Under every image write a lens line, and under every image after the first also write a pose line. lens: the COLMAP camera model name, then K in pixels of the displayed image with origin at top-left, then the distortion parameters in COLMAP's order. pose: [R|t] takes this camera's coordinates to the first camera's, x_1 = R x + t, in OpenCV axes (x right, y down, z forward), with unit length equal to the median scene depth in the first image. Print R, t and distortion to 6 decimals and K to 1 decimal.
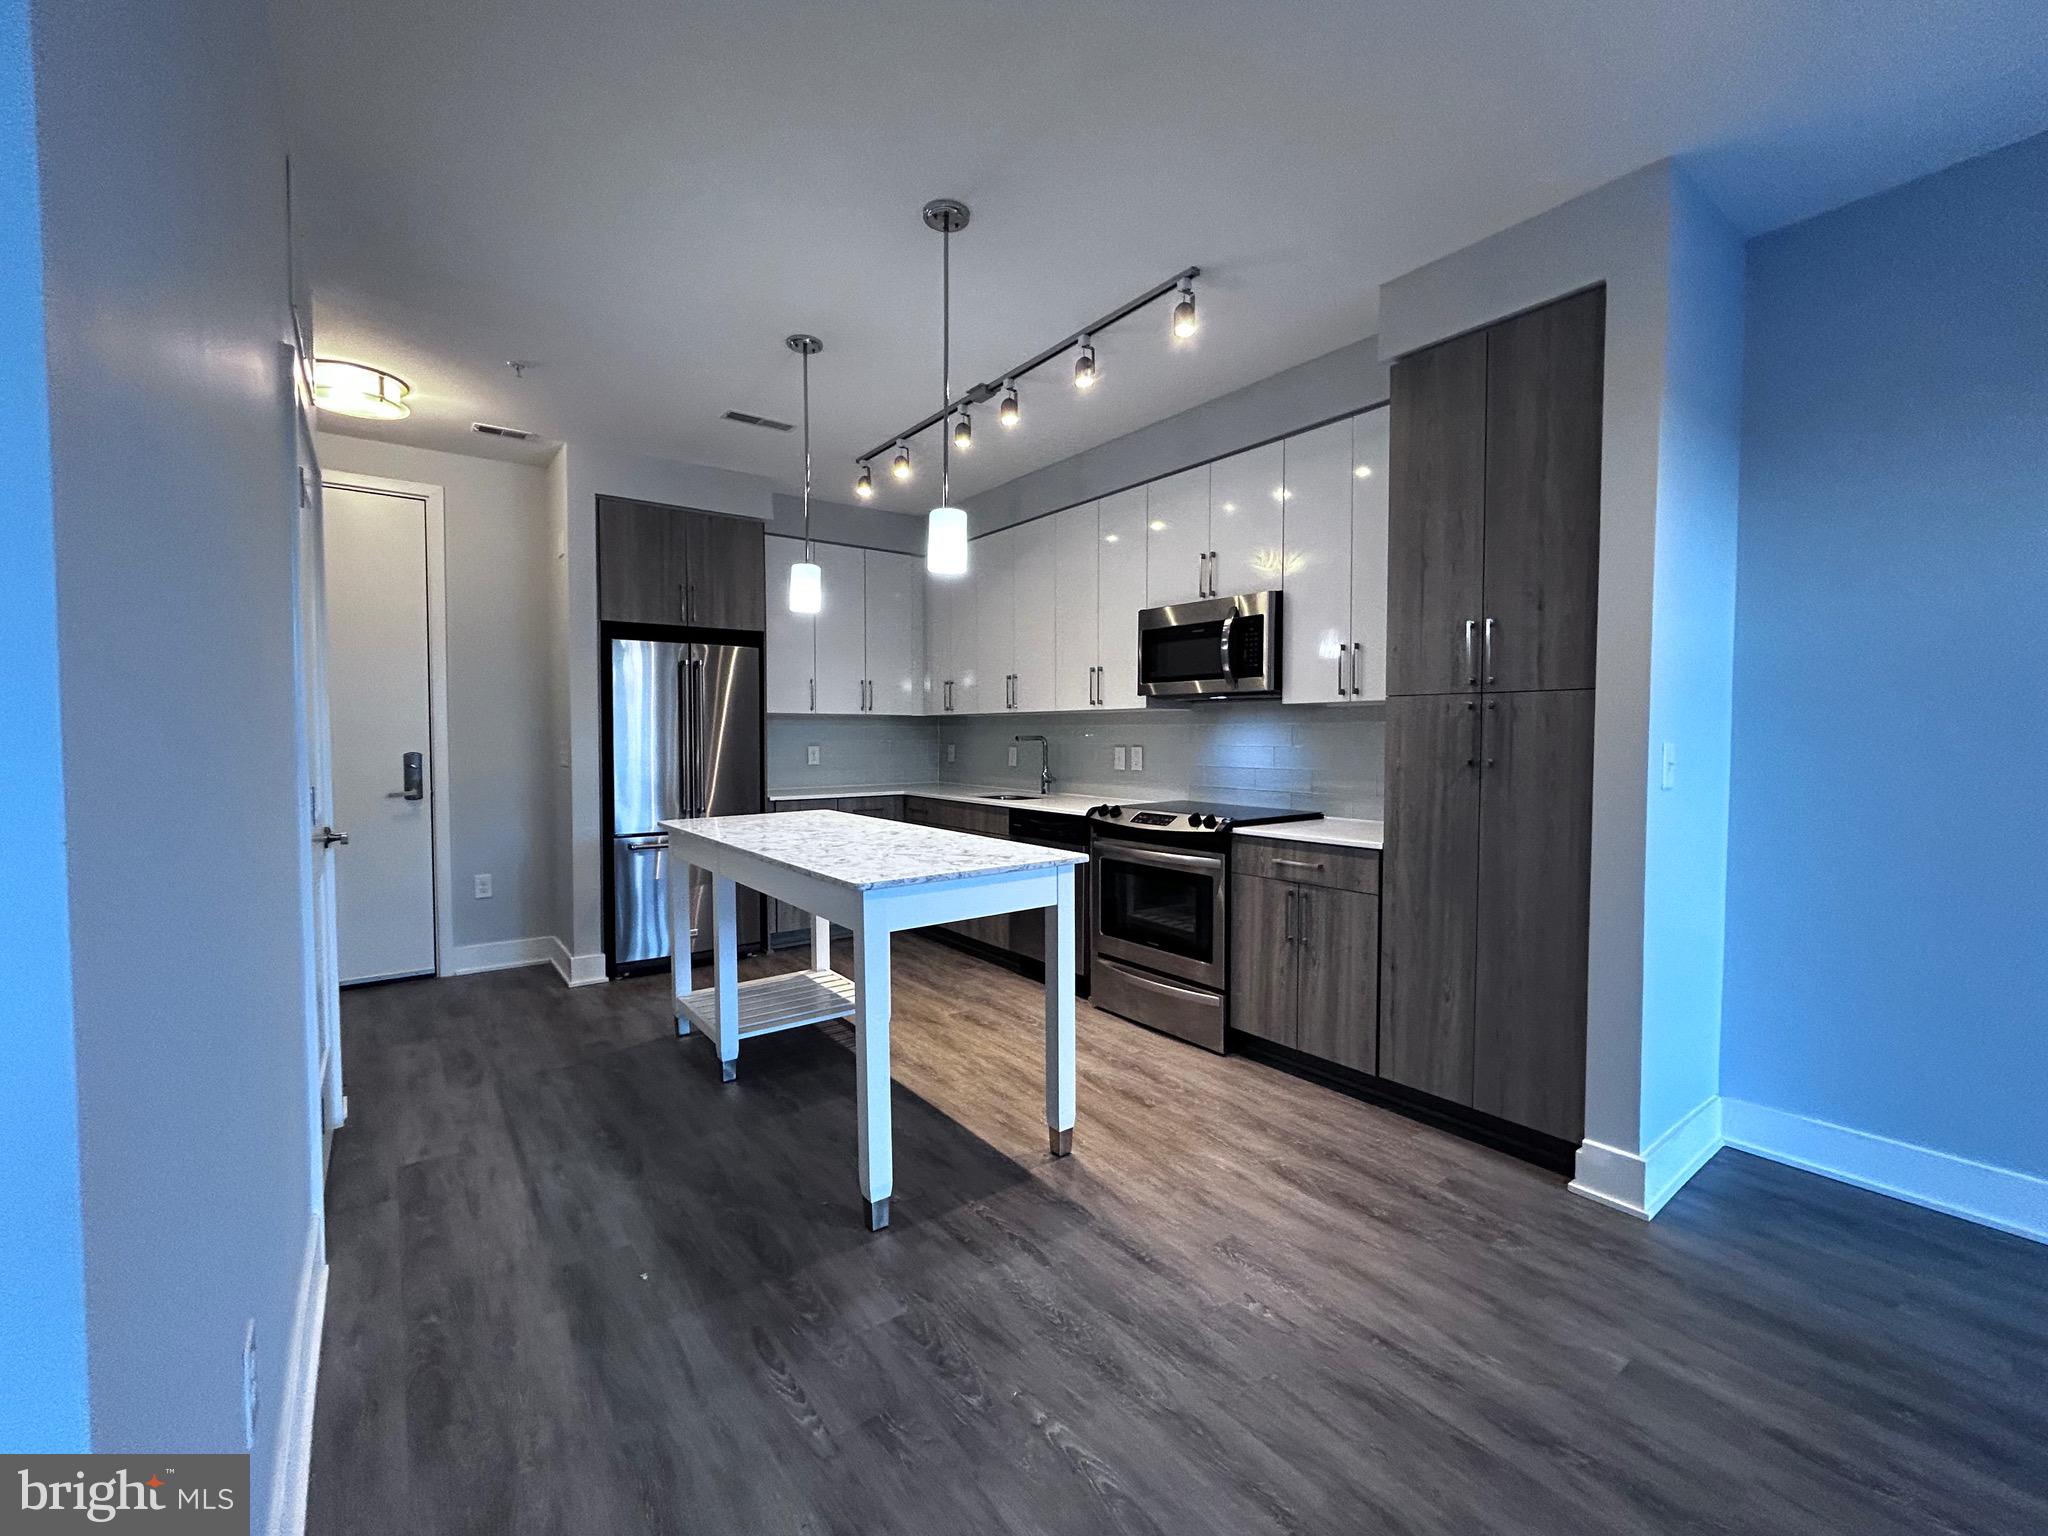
lens RADIAL K [[853.7, 0, 1036.5], [0, 853.7, 763.5], [0, 0, 1]] dist [-0.000272, -0.000033]
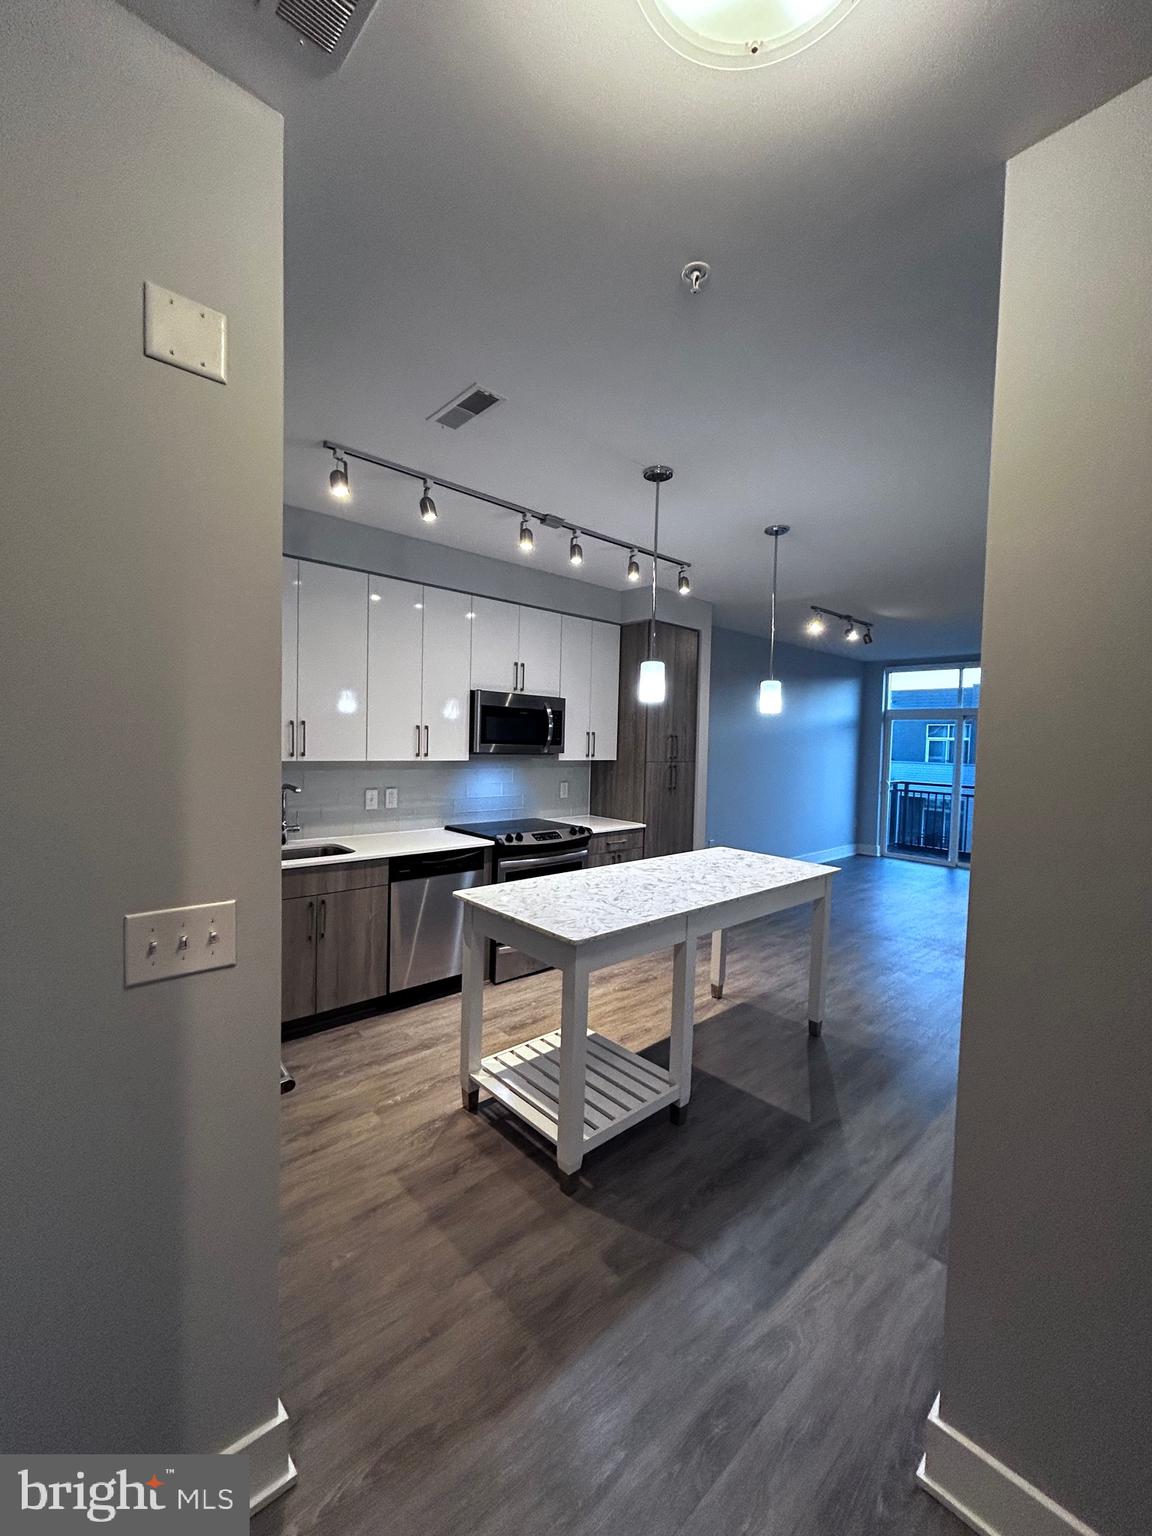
lens RADIAL K [[621.7, 0, 569.9], [0, 621.7, 766.3], [0, 0, 1]] dist [-0.001062, -0.000088]
pose [[-0.075920, -0.048721, 0.995923, -1.141565], [0.007336, 0.998751, 0.049418, -0.136223], [-0.997087, 0.011058, -0.075468, 1.202869]]
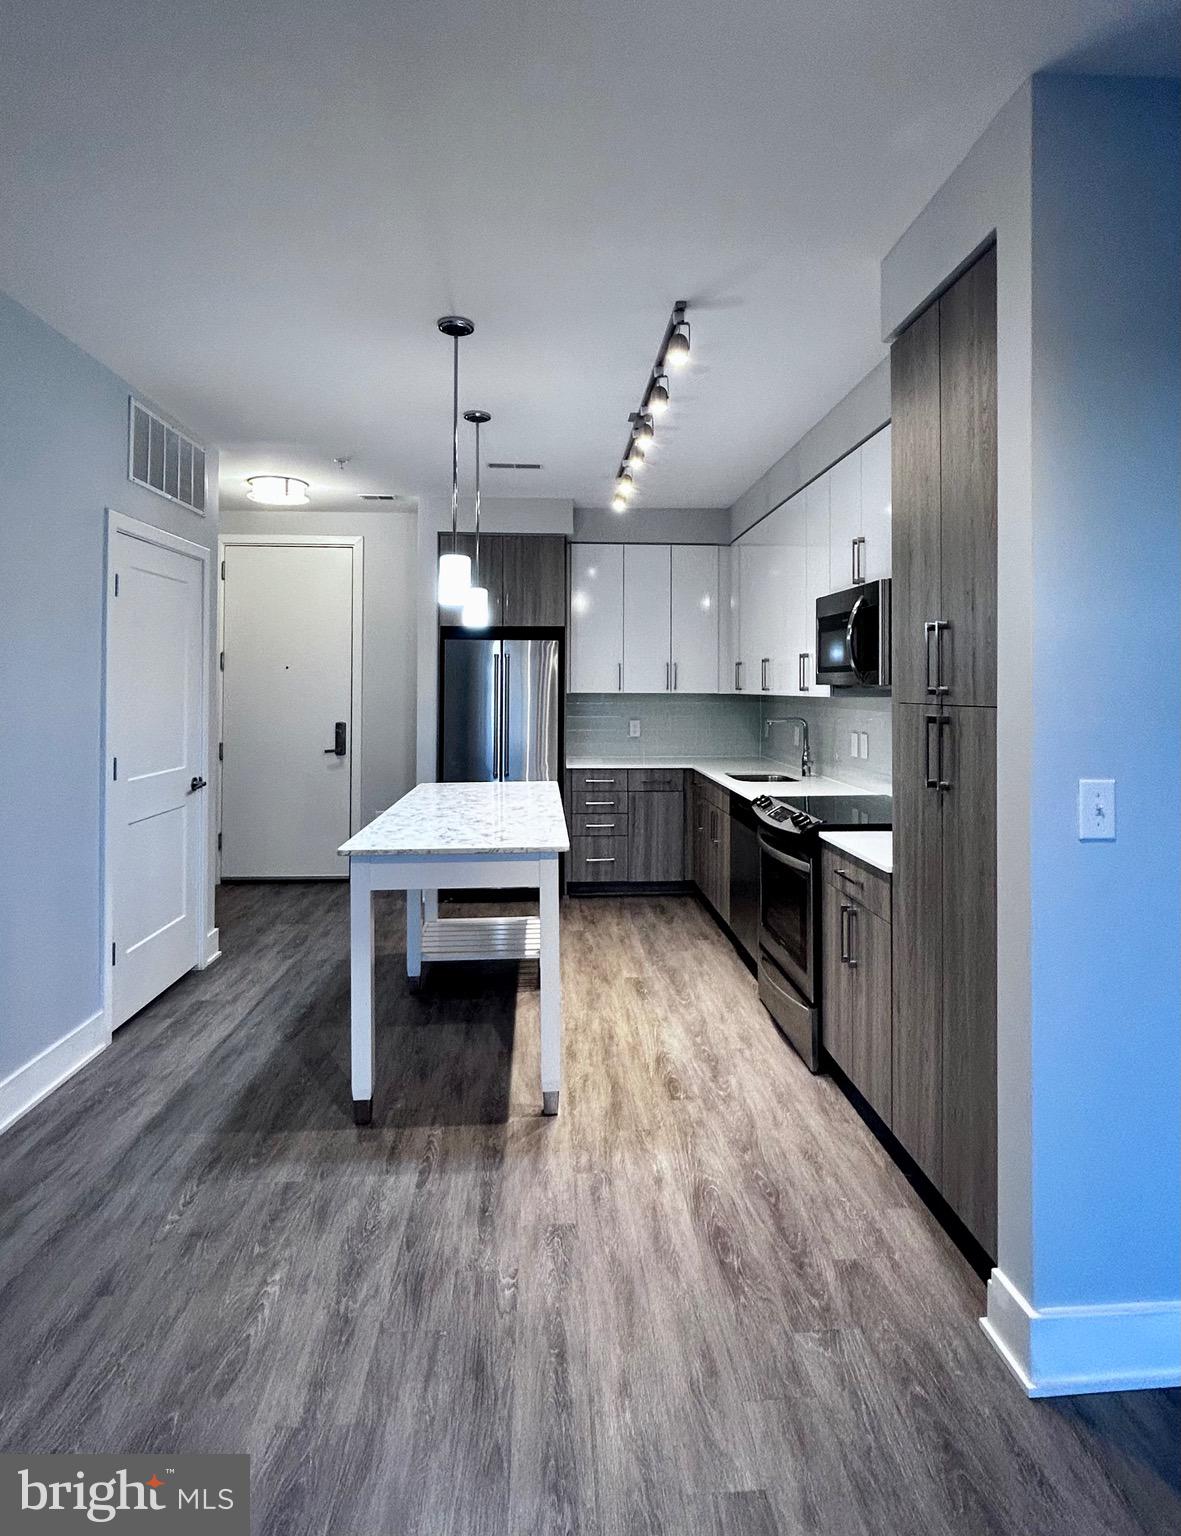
lens RADIAL K [[838.6, 0, 601.2], [0, 838.6, 676.2], [0, 0, 1]] dist [-0.003565, -0.002001]
pose [[0.834618, -0.004534, -0.550811, 0.571173], [-0.022277, 0.998870, -0.041976, -0.055949], [0.550379, 0.047304, 0.833574, 0.083849]]
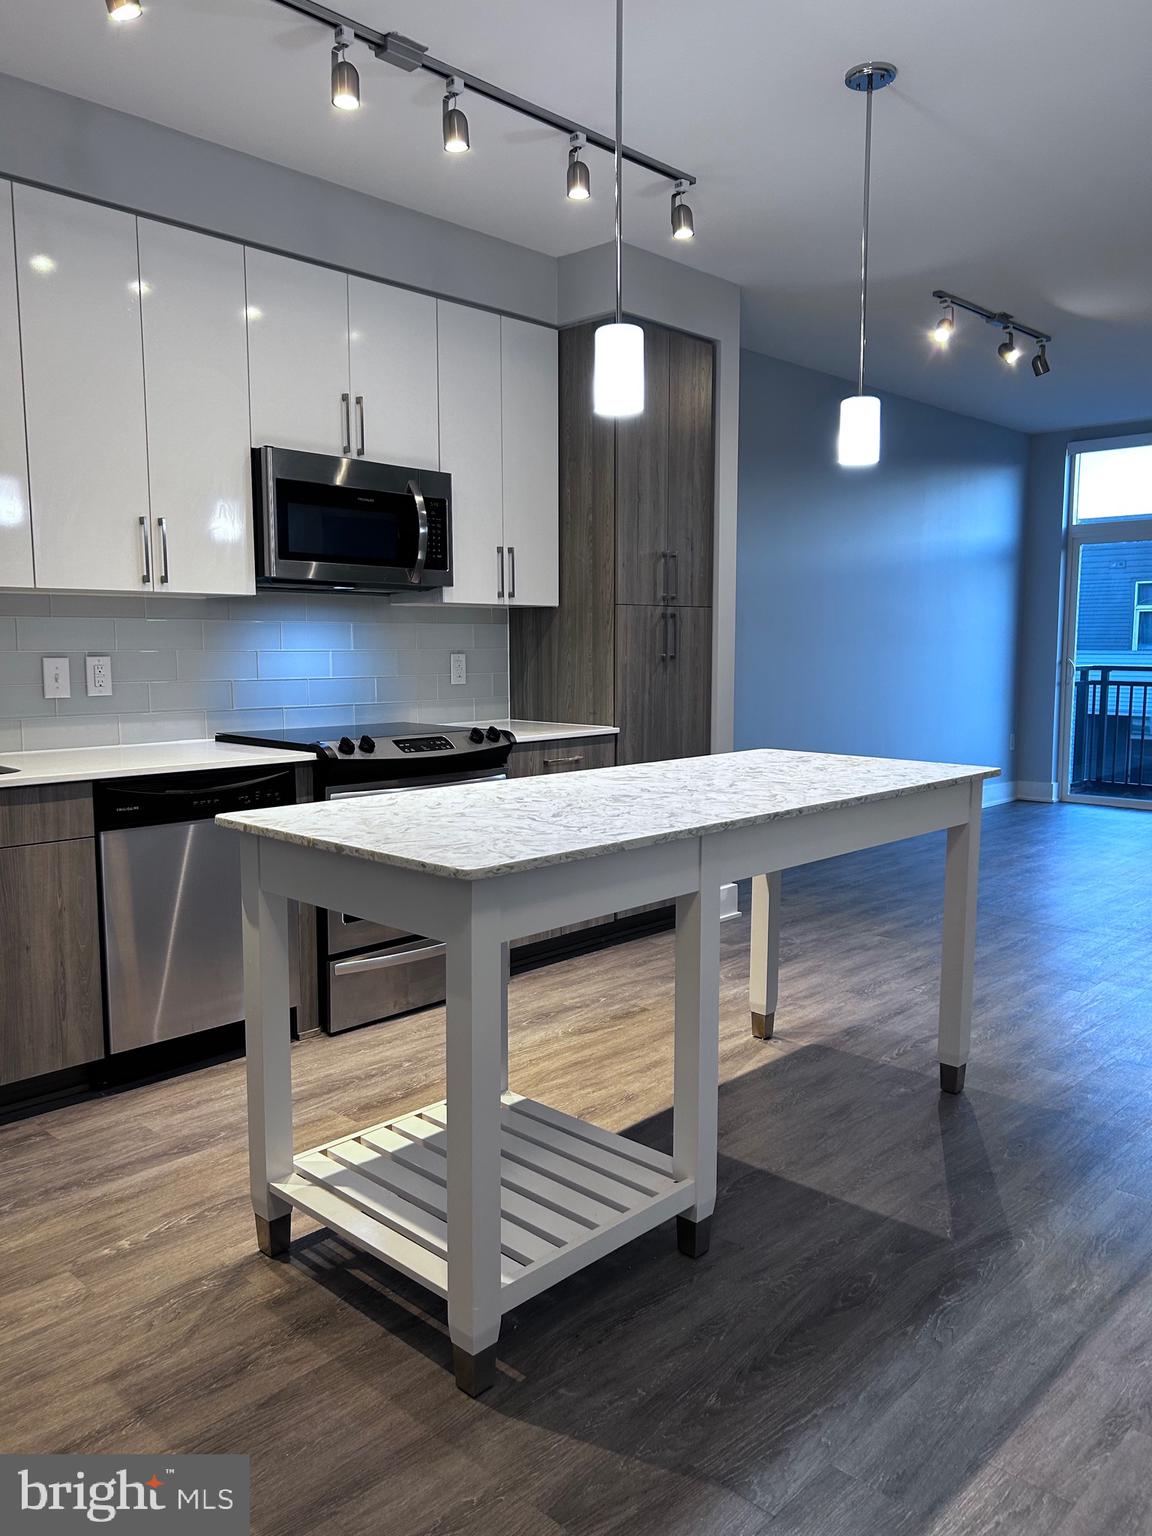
lens RADIAL K [[1146.5, 0, 552.6], [0, 1146.5, 780.1], [0, 0, 1]] dist [0.071644, -0.089373]
pose [[-0.138280, -0.120321, 0.983057, -1.062388], [0.035840, 0.991335, 0.126376, -0.036167], [-0.989745, 0.052708, -0.132769, 1.181669]]
